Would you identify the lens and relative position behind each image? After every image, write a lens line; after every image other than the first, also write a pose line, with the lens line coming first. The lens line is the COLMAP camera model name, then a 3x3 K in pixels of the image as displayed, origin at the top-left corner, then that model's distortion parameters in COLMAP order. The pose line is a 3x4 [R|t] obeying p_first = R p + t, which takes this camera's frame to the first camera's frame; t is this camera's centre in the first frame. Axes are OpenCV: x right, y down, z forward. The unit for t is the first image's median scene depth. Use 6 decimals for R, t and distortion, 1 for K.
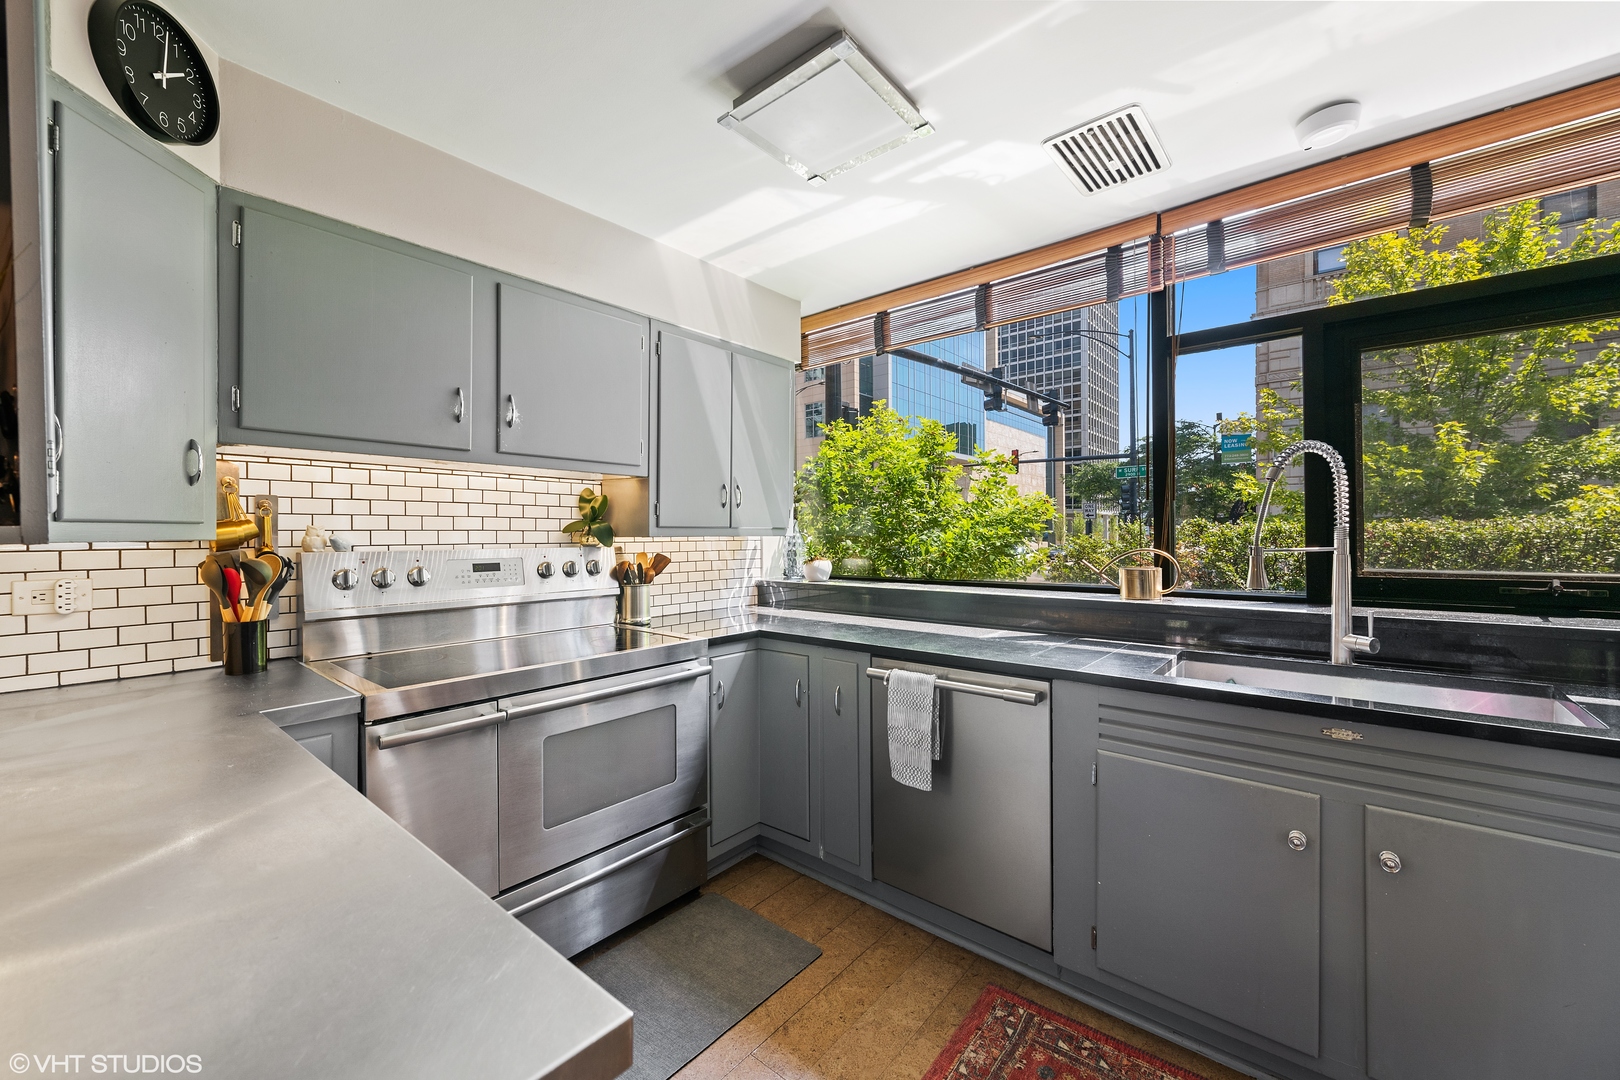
lens RADIAL K [[650.9, 0, 803.6], [0, 650.9, 535.3], [0, 0, 1]] dist [0.004514, -0.003289]
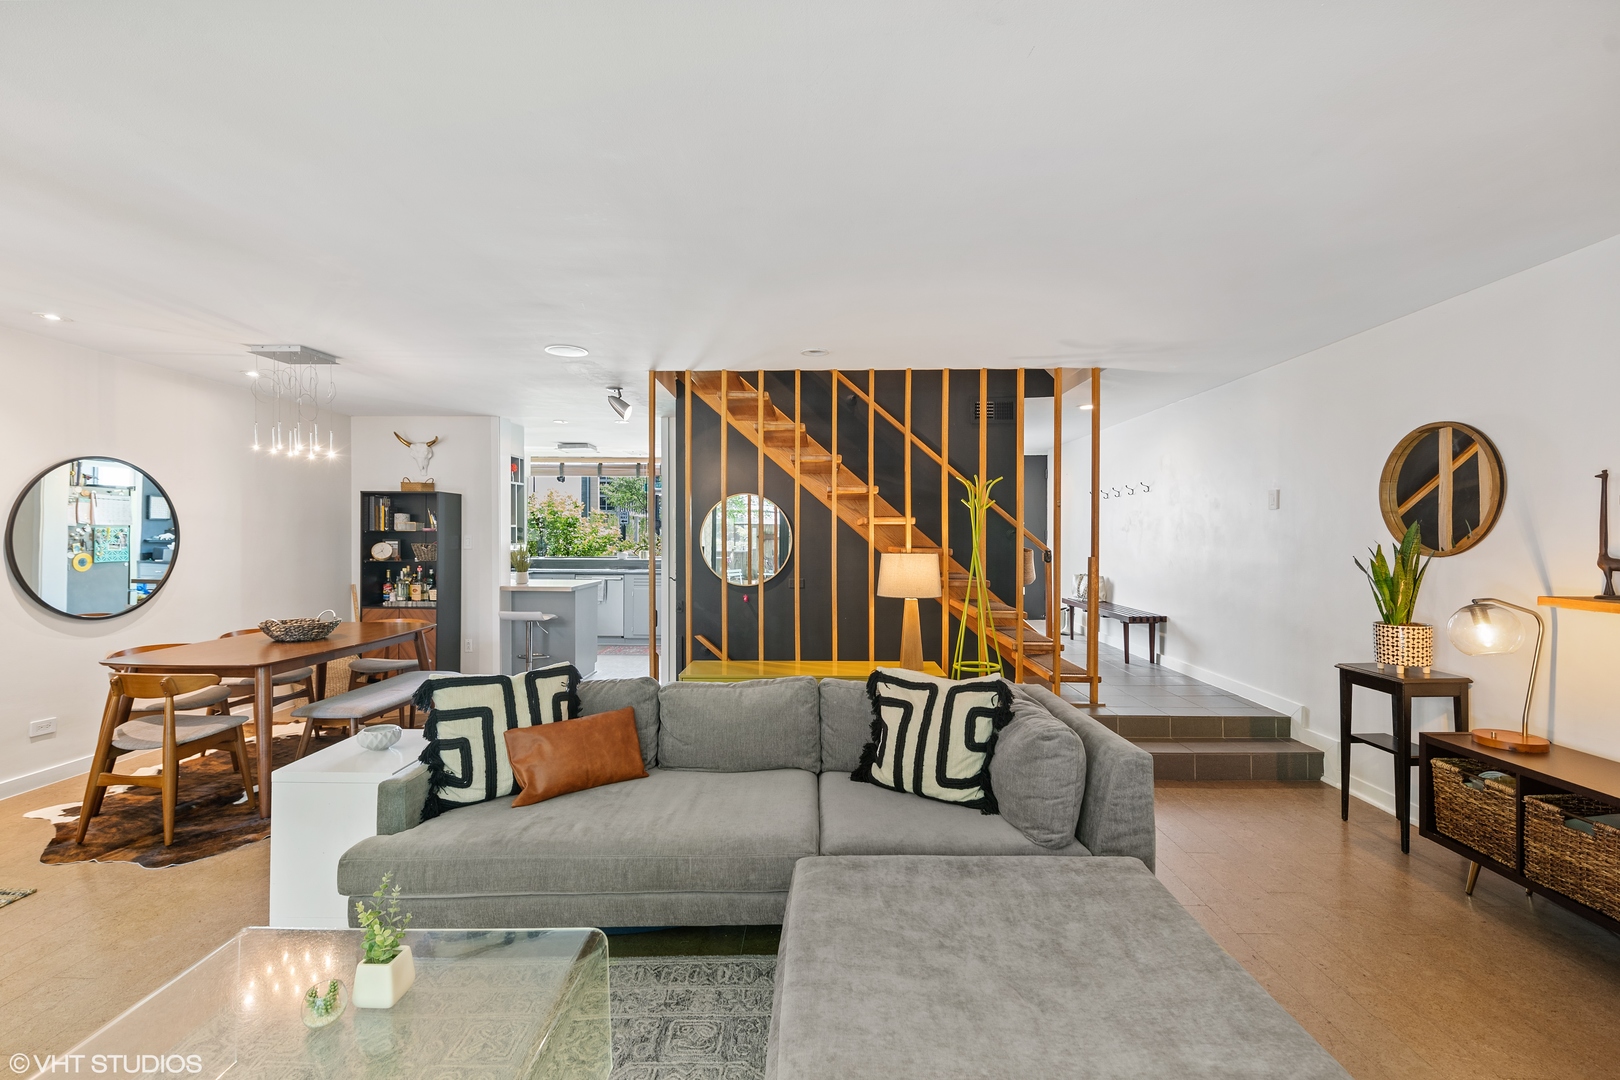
lens RADIAL K [[669.8, 0, 807.0], [0, 669.8, 535.8], [0, 0, 1]] dist [0.003905, -0.001831]
pose [[0.777459, 0.005626, 0.628908, -1.262126], [-0.006582, 0.999978, -0.000808, -0.046509], [-0.628899, -0.003512, 0.777479, -2.764442]]
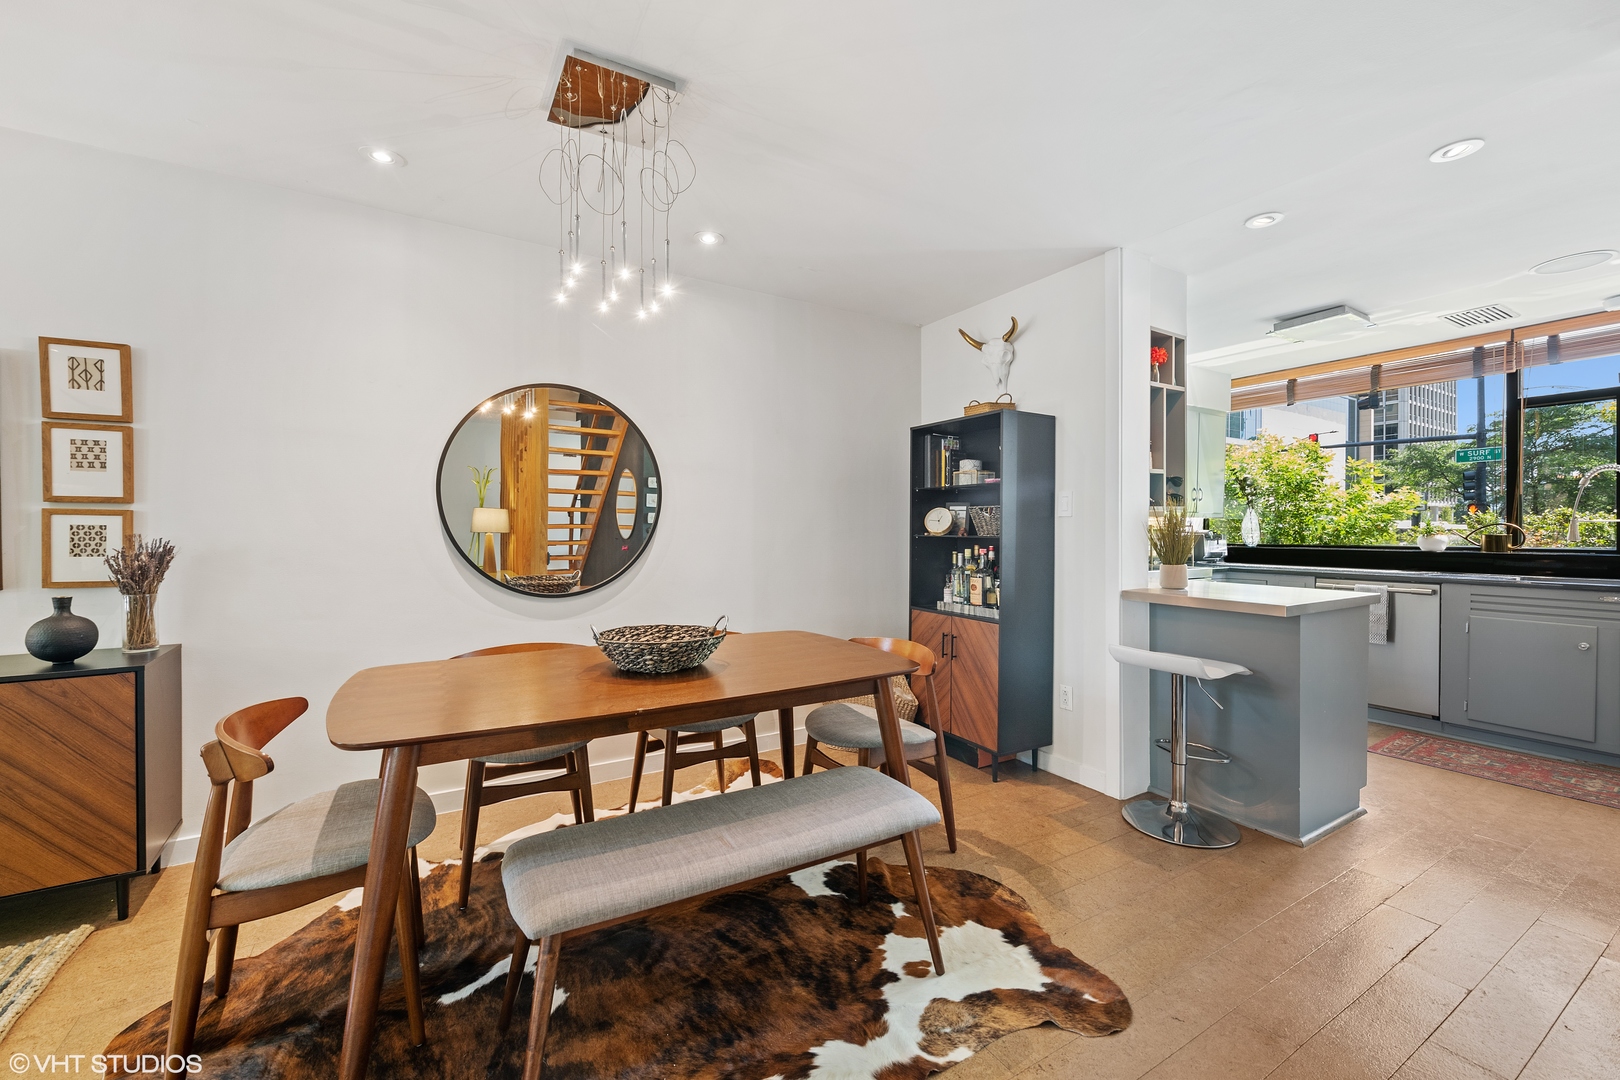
lens RADIAL K [[650.9, 0, 817.0], [0, 650.9, 537.0], [0, 0, 1]] dist [0.004514, -0.003289]
pose [[0.948157, 0.009024, -0.317675, -0.657804], [-0.005330, 0.999908, 0.012495, 0.046890], [0.317758, -0.010154, 0.948117, -1.239636]]
